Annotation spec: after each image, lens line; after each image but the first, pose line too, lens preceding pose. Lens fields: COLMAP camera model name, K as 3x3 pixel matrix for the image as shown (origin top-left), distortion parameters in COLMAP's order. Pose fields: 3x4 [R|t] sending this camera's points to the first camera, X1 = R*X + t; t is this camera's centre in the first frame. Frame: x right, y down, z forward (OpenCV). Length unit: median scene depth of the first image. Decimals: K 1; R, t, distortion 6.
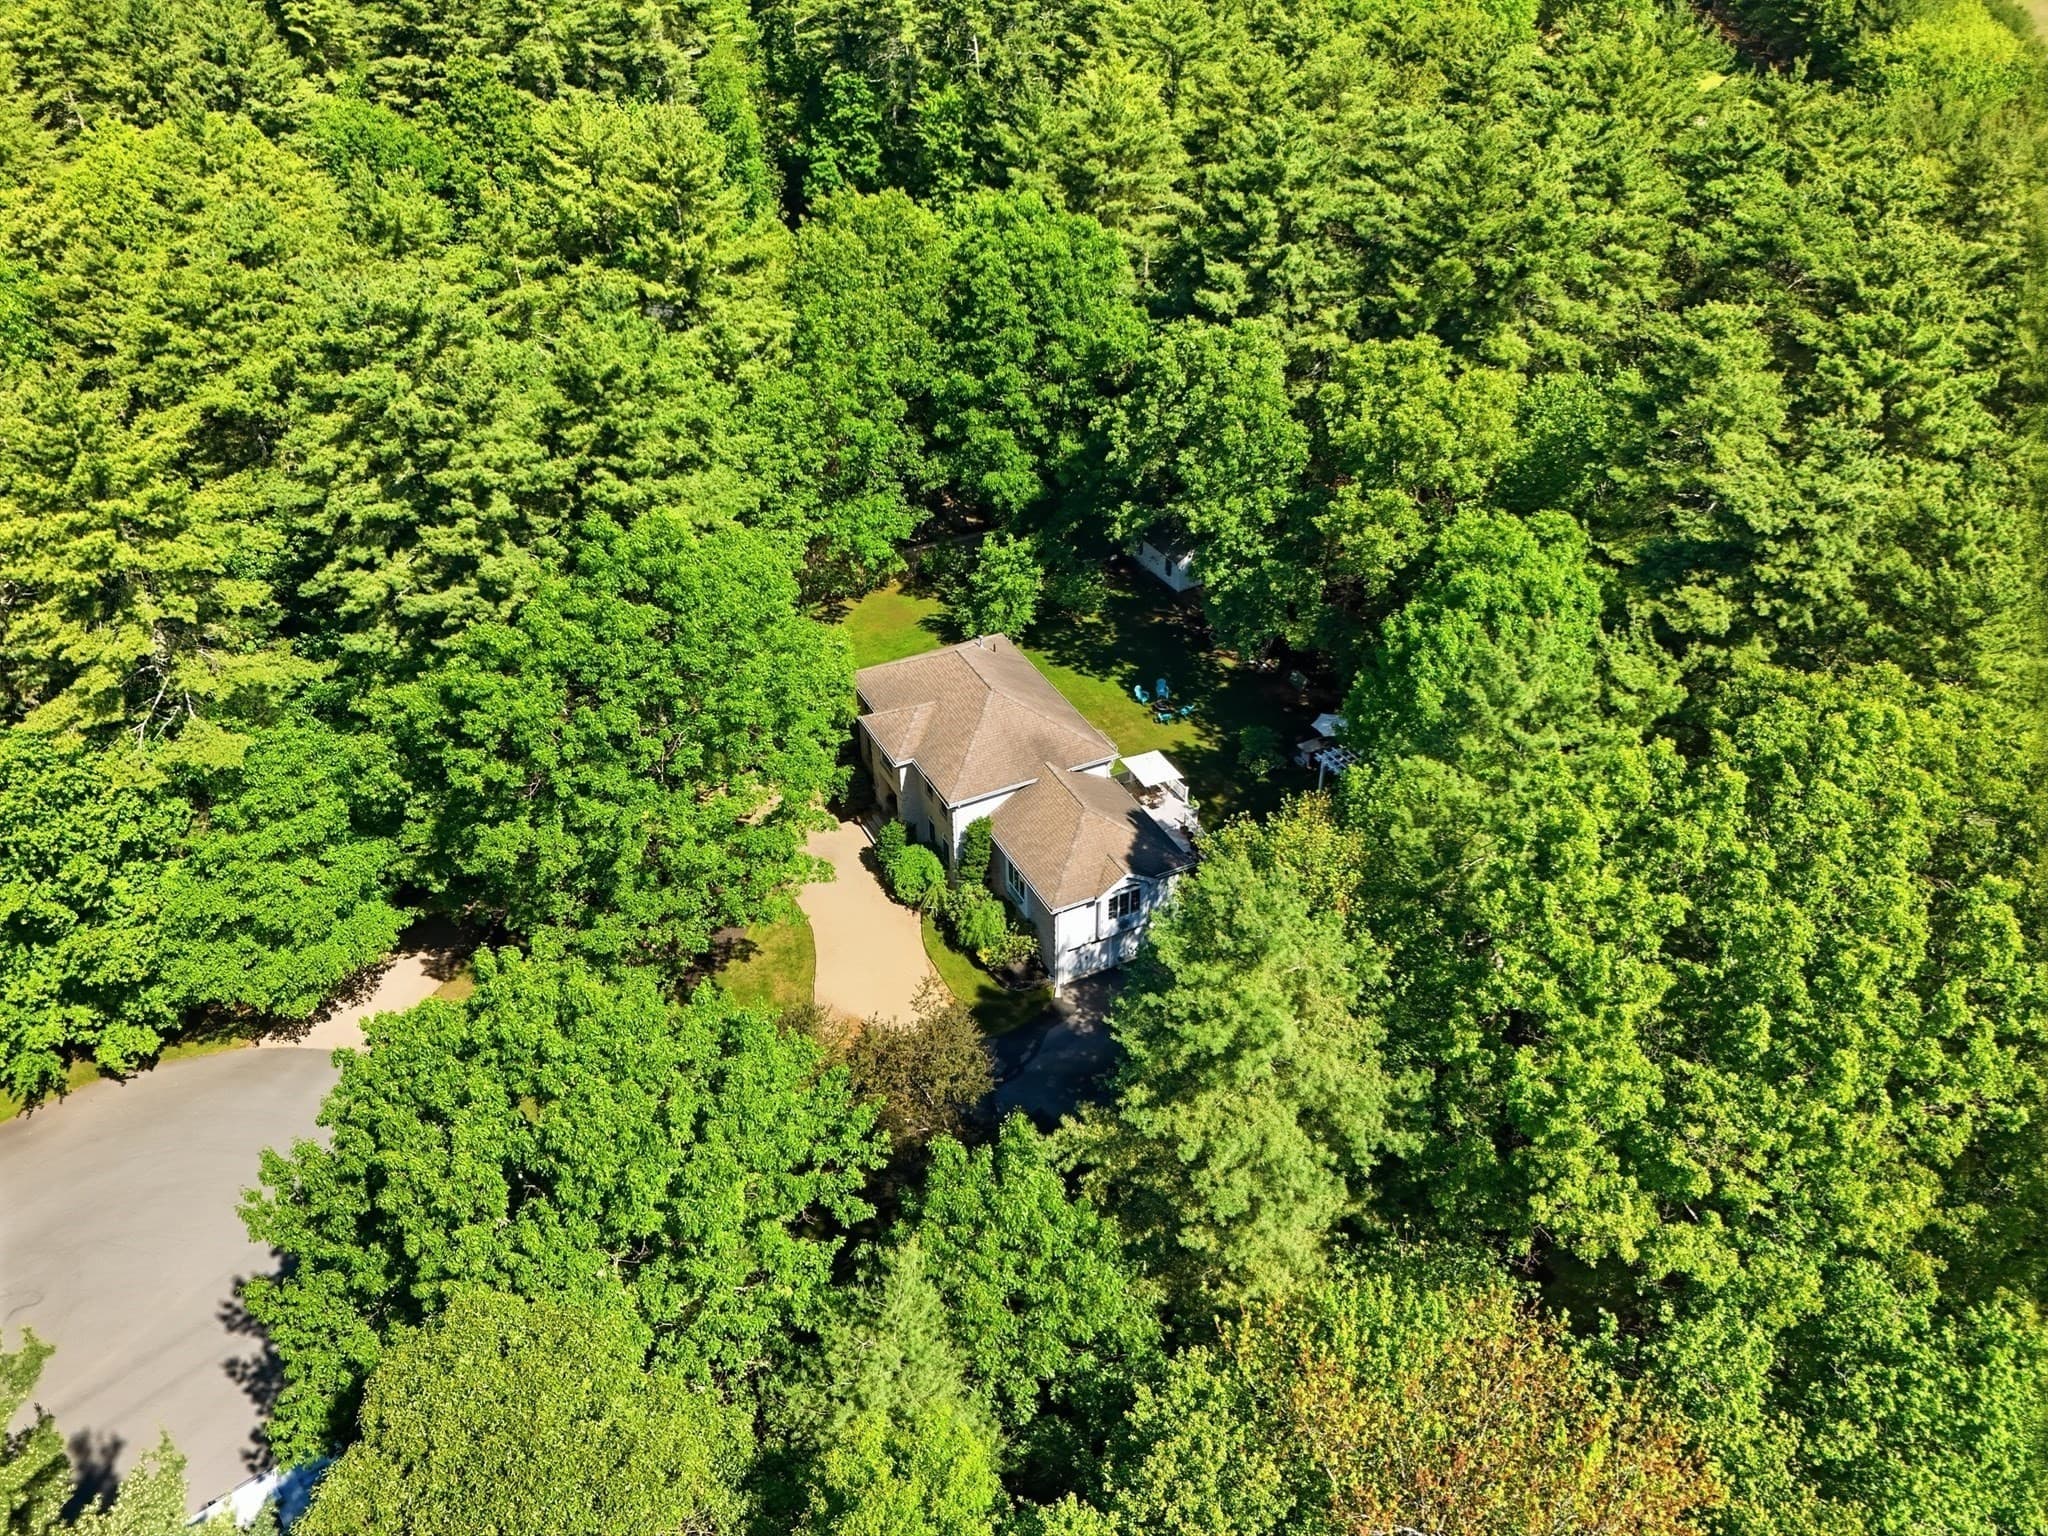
lens RADIAL K [[1568.3, 0, 1025.6], [0, 1568.3, 770.6], [0, 0, 1]] dist [0.061613, -0.048098]
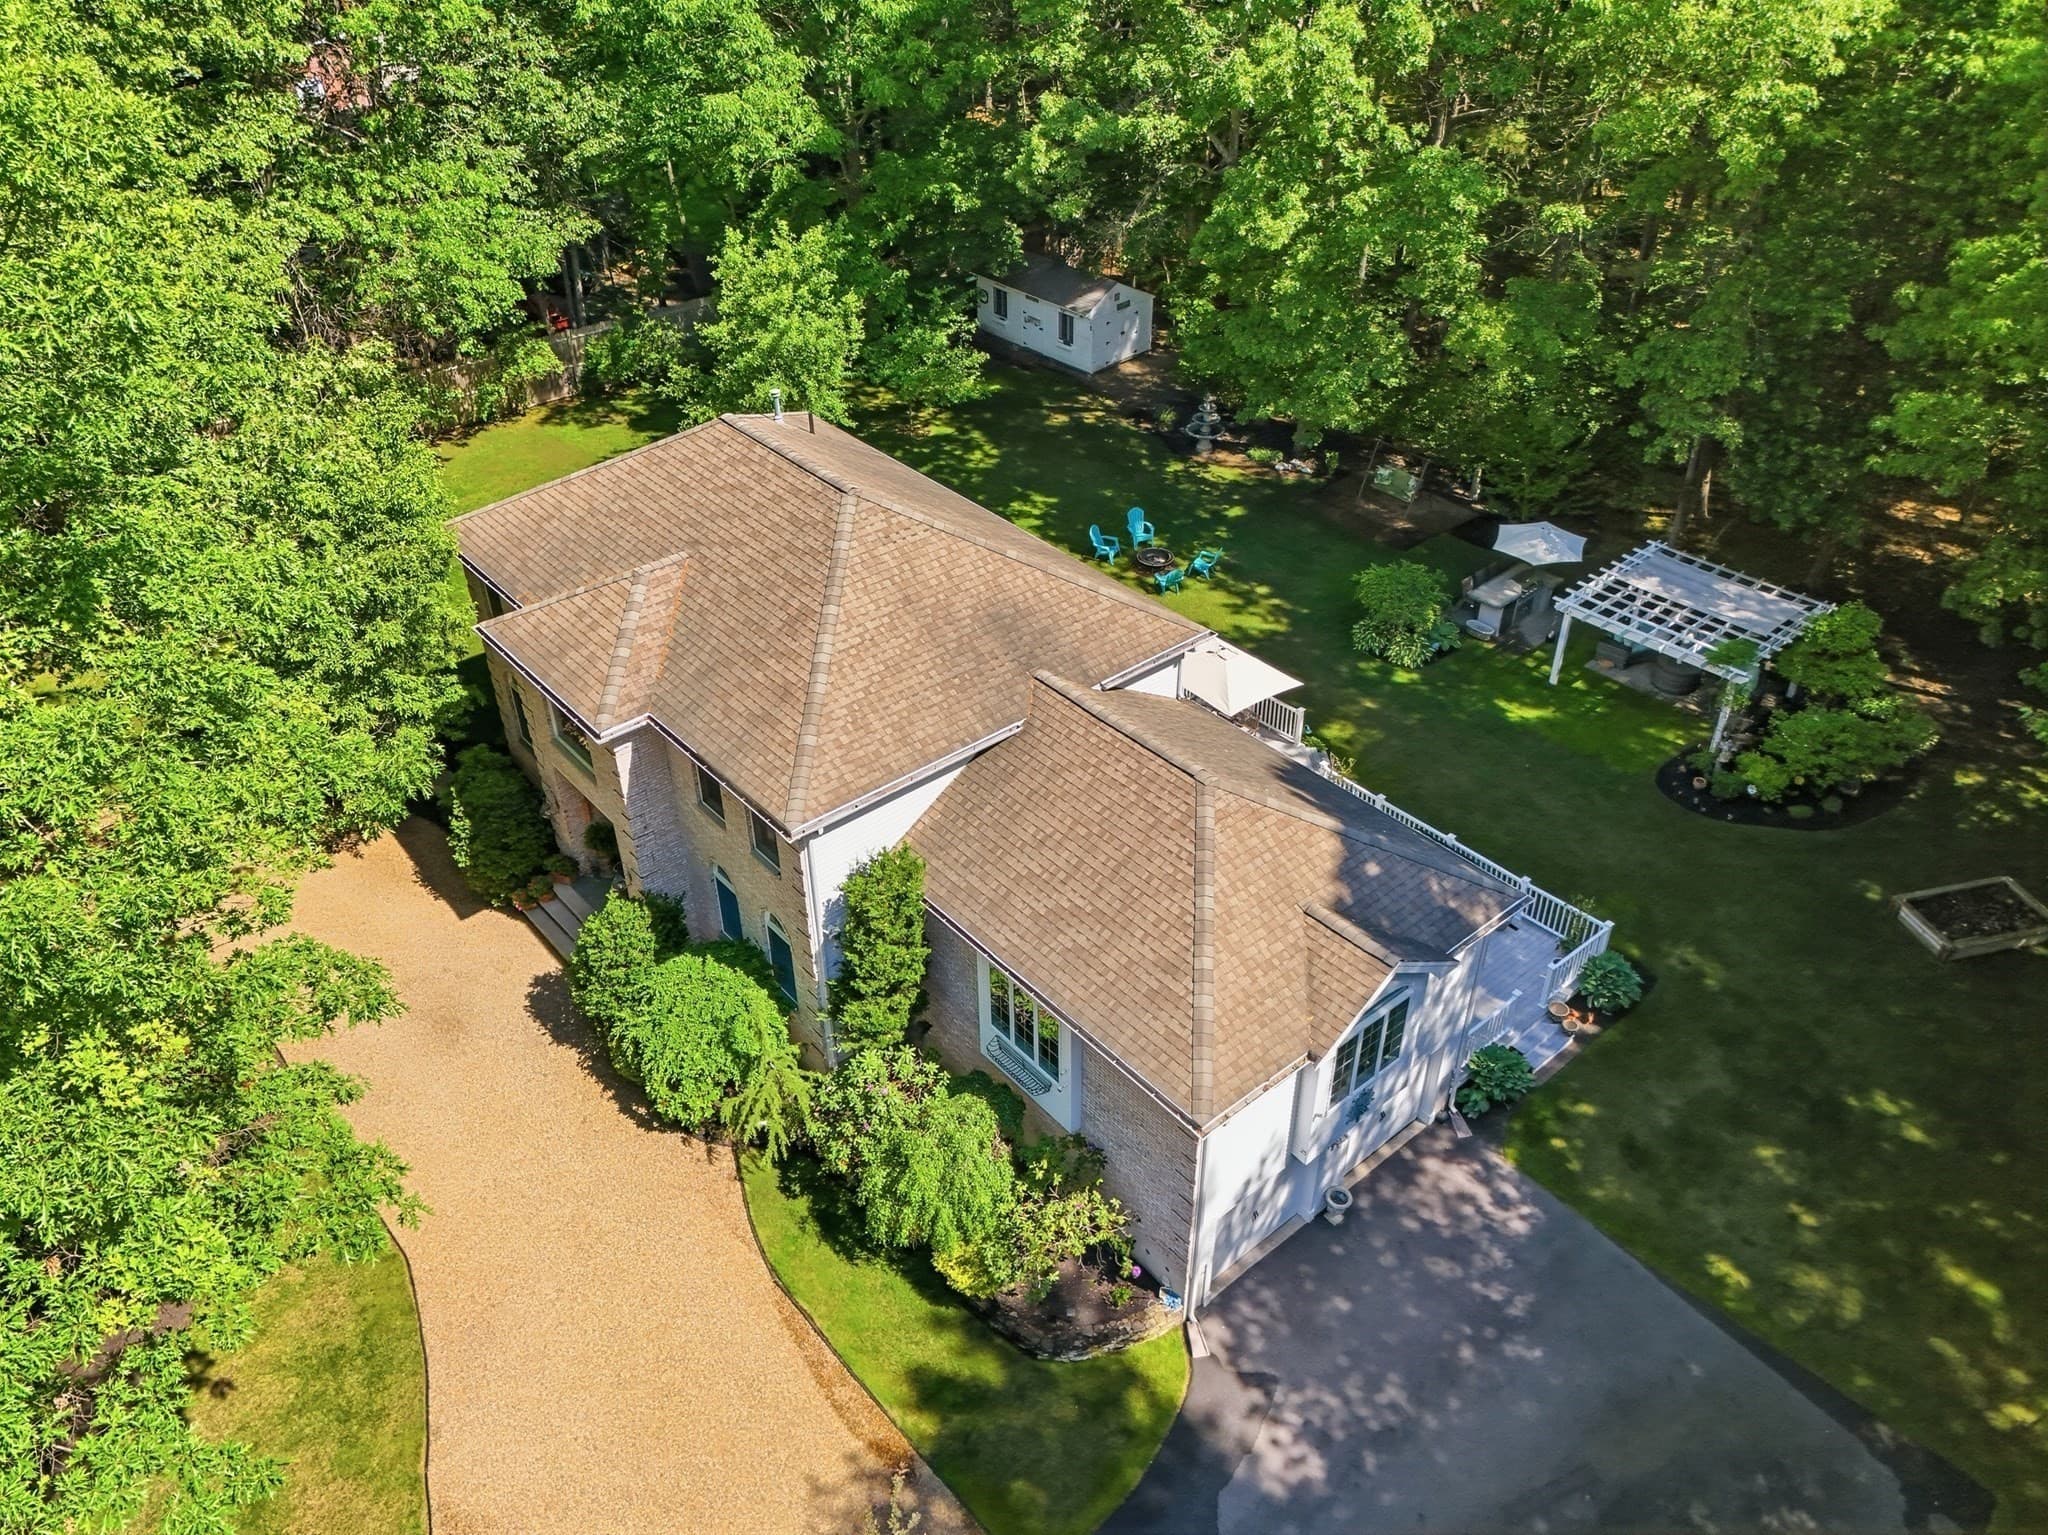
lens RADIAL K [[1568.3, 0, 1022.8], [0, 1568.3, 759.5], [0, 0, 1]] dist [0.061613, -0.048098]
pose [[0.972711, -0.134160, 0.189298, -0.058165], [0.134960, 0.990813, 0.008718, 0.011055], [-0.188728, 0.017068, 0.981881, 0.639642]]
